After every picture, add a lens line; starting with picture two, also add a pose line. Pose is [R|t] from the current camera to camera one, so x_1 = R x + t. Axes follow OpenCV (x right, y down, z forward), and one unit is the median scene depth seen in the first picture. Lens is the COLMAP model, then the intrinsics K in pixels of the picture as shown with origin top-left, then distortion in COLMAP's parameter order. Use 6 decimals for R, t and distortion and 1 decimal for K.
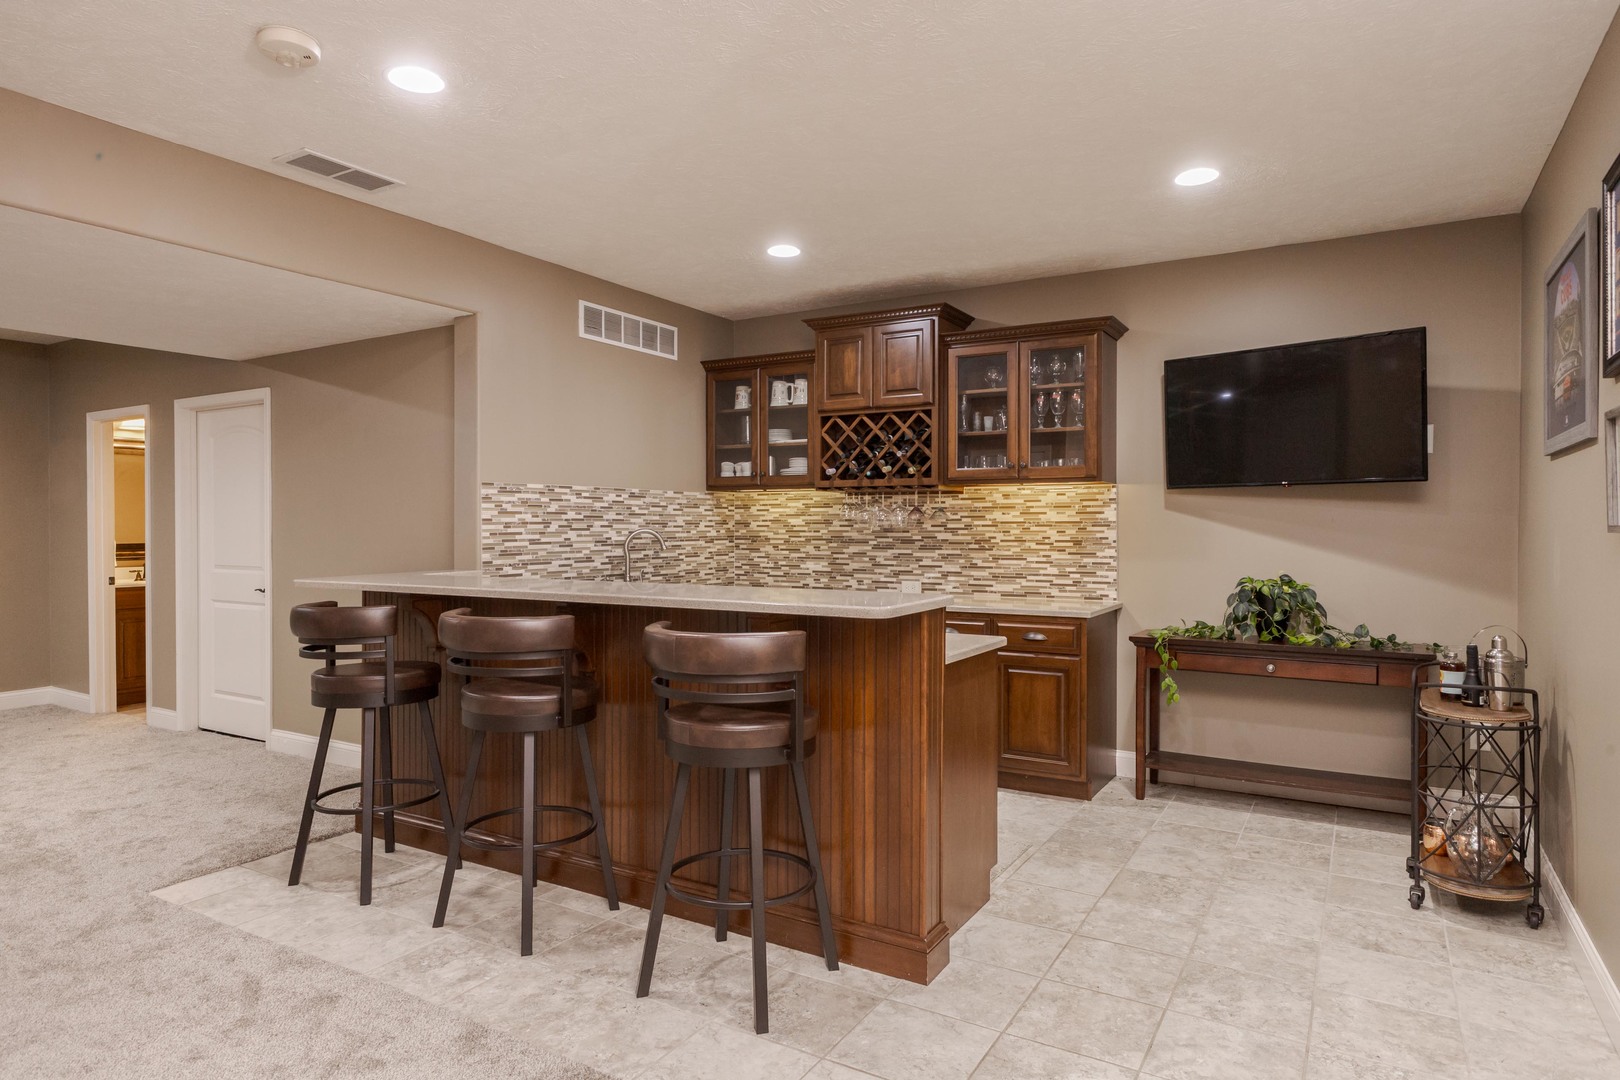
lens RADIAL K [[946.4, 0, 810.0], [0, 946.4, 540.0], [0, 0, 1]] dist [-0.000428, -0.000165]
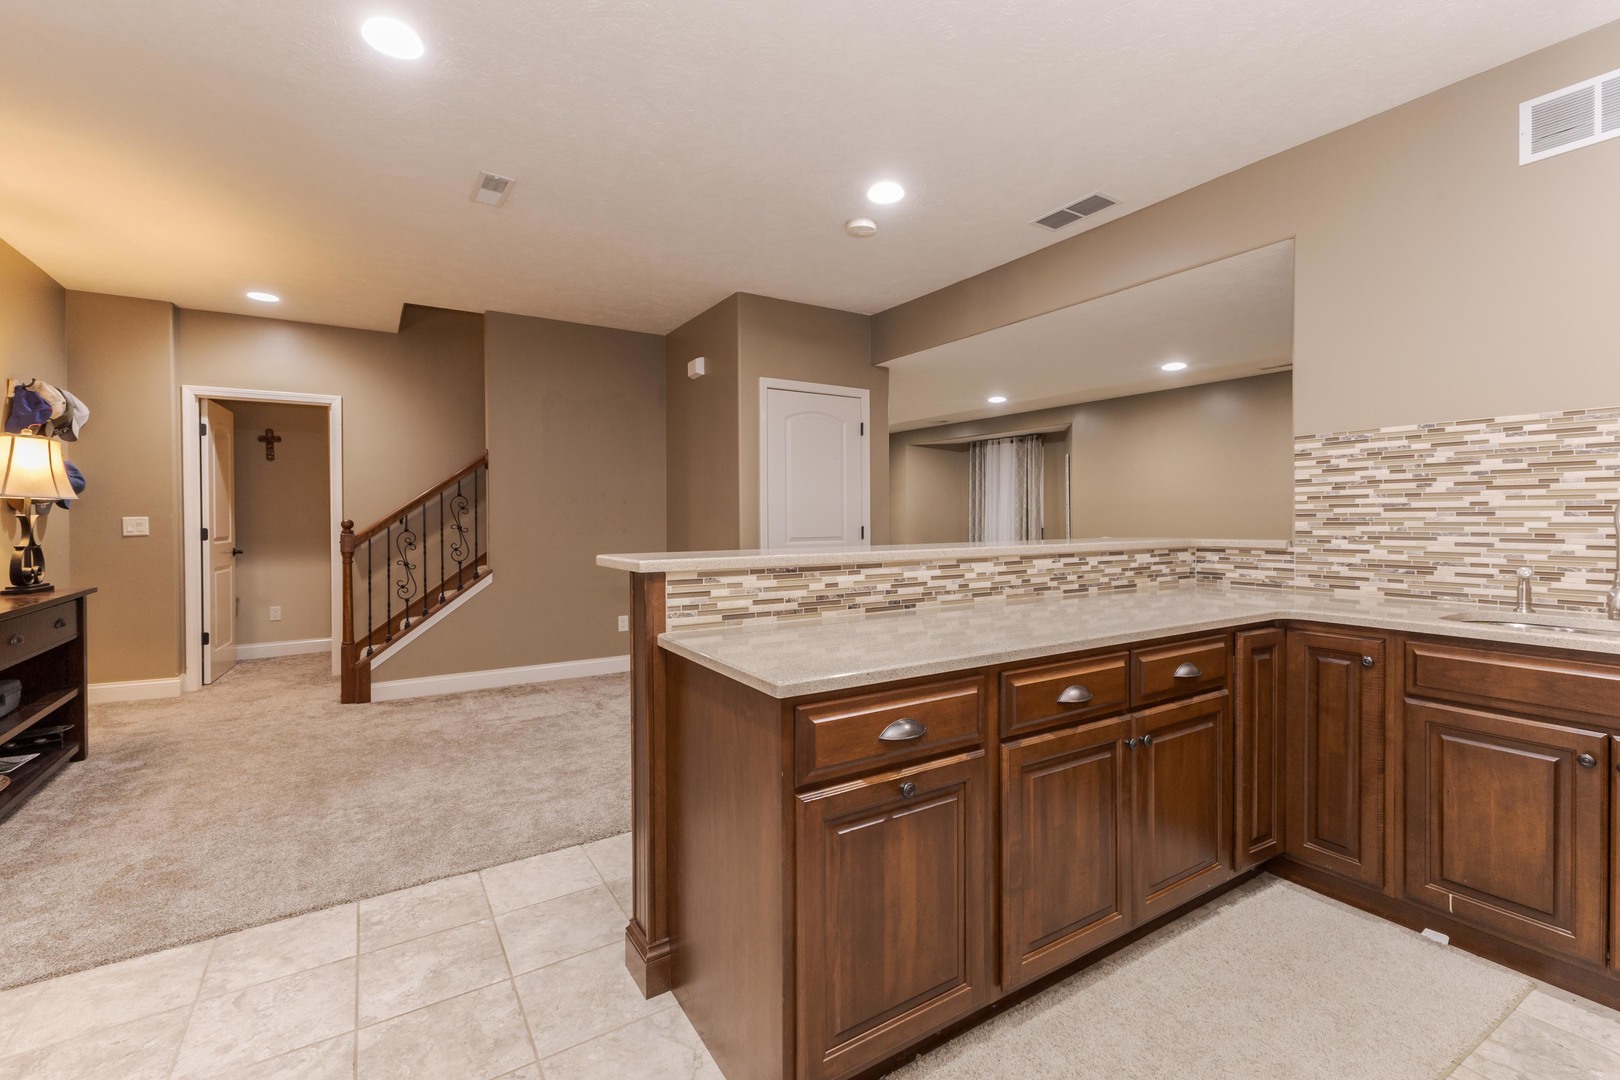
lens RADIAL K [[702.1, 0, 810.4], [0, 702.1, 520.8], [0, 0, 1]] dist [0.000152, 0.000011]
pose [[-0.453349, 0.005454, -0.891317, 0.385088], [-0.011367, 0.999865, 0.011900, 0.010848], [0.891261, 0.015526, -0.453225, 0.859159]]
